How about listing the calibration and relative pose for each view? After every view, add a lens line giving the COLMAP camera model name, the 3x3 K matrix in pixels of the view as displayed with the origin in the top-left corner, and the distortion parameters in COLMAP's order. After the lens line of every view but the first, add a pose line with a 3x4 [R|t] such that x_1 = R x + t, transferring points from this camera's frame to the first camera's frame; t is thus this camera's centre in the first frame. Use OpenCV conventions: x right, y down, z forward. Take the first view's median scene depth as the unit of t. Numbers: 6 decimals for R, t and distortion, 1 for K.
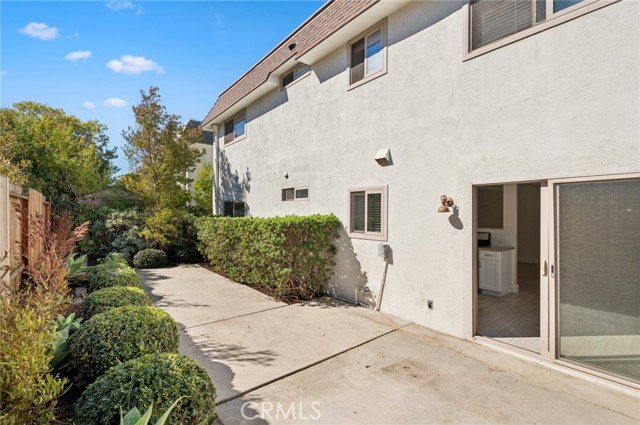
lens RADIAL K [[296.5, 0, 320.3], [0, 296.5, 211.4], [0, 0, 1]] dist [0.005747, 0.000391]
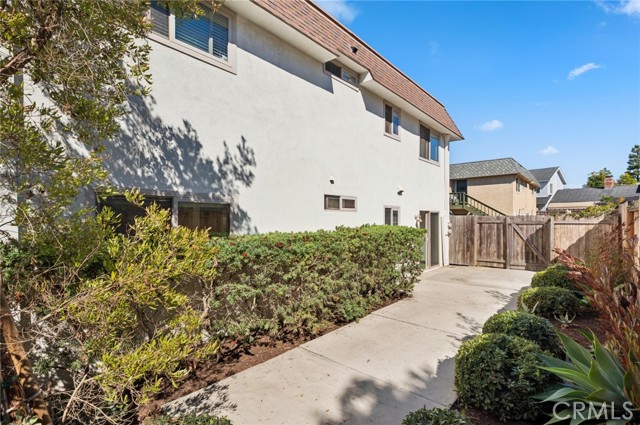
lens RADIAL K [[296.5, 0, 320.4], [0, 296.5, 216.6], [0, 0, 1]] dist [0.005747, 0.000391]
pose [[-0.159255, 0.007823, 0.987206, -0.946398], [-0.004841, 0.999950, -0.008705, -0.008365], [-0.987226, -0.006165, -0.159209, 1.167968]]
